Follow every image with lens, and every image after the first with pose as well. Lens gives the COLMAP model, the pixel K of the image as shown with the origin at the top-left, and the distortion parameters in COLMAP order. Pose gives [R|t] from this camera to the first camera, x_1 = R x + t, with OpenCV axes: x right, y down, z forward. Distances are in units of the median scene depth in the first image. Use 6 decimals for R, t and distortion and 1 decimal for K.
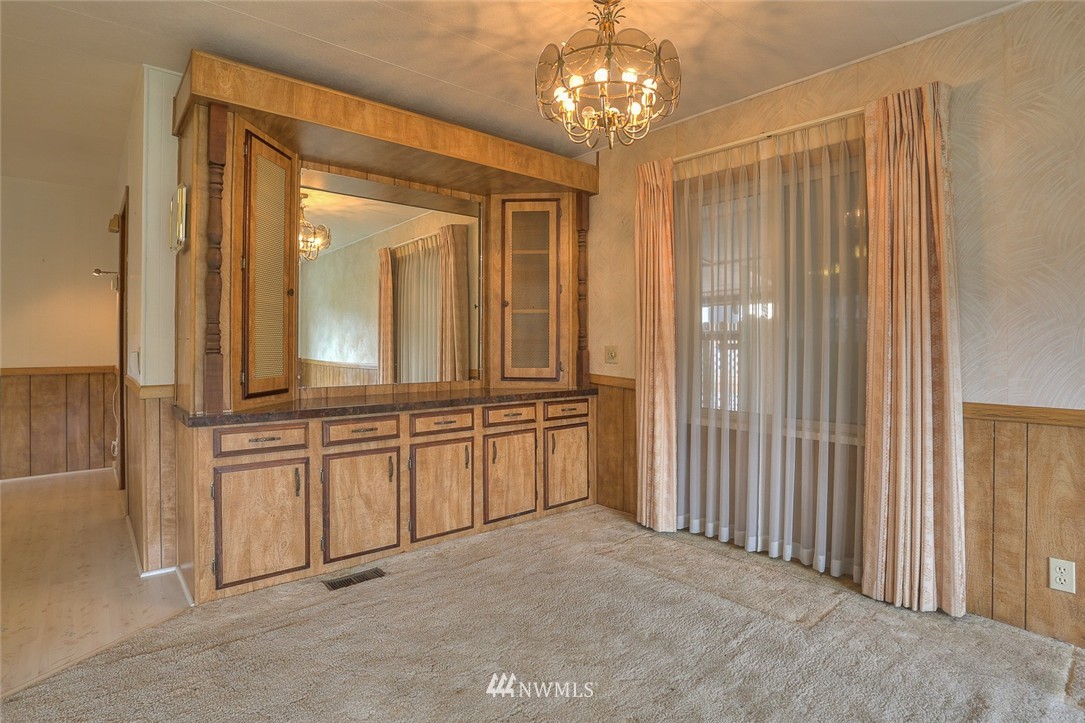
lens RADIAL K [[550.6, 0, 537.3], [0, 550.6, 346.1], [0, 0, 1]] dist [-0.061965, 0.020289]
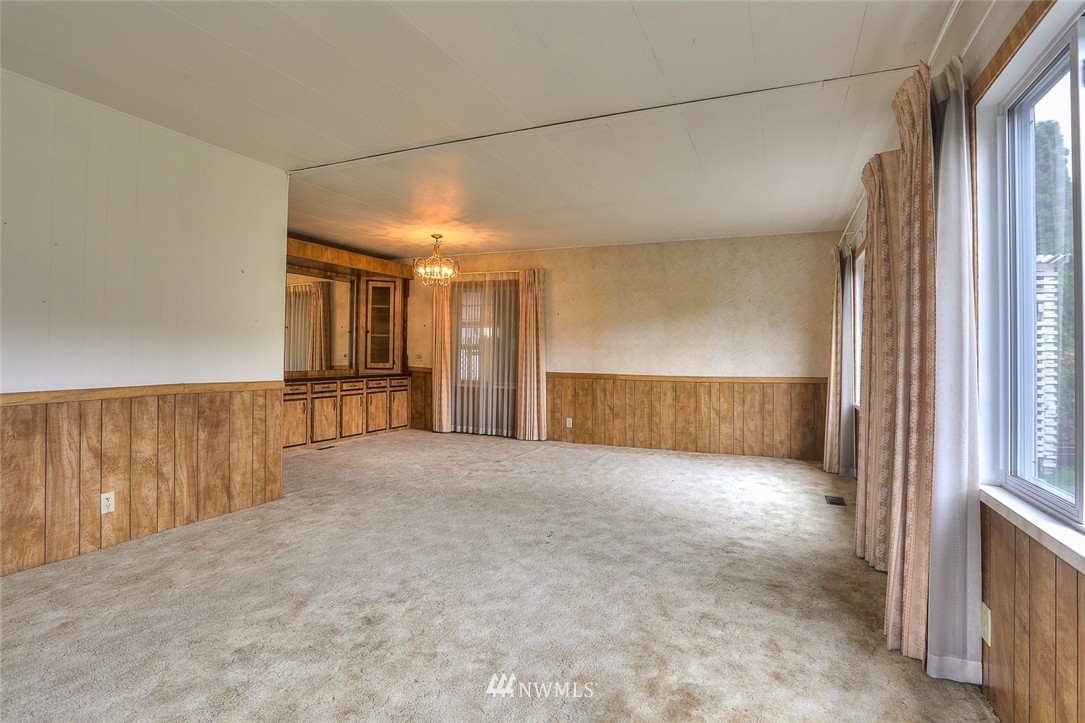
lens RADIAL K [[550.6, 0, 530.8], [0, 550.6, 347.0], [0, 0, 1]] dist [-0.061965, 0.020289]
pose [[0.900802, 0.014085, 0.434002, -0.522568], [-0.009091, 0.999866, -0.013582, 0.003100], [-0.434135, 0.008289, 0.900810, -1.440424]]
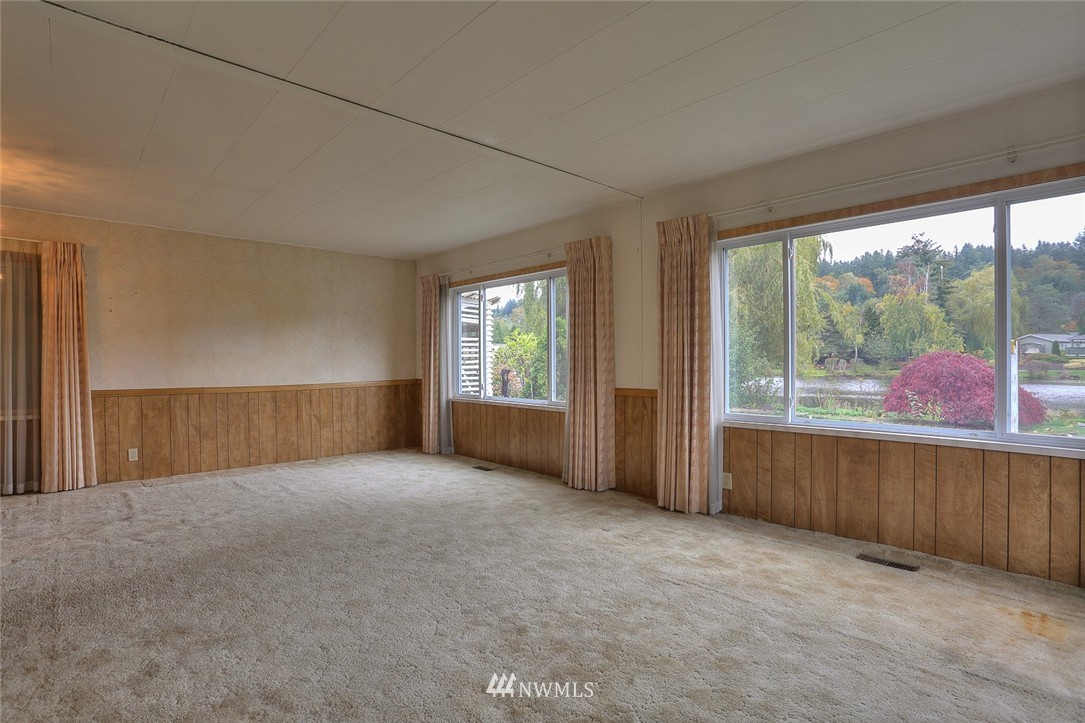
lens RADIAL K [[523.9, 0, 532.3], [0, 523.9, 363.0], [0, 0, 1]] dist [-0.035507, 0.006107]
pose [[-0.039355, -0.005289, 0.999211, -1.097566], [0.003402, 0.999979, 0.005427, -0.010783], [-0.999220, 0.003613, -0.039336, -0.588888]]
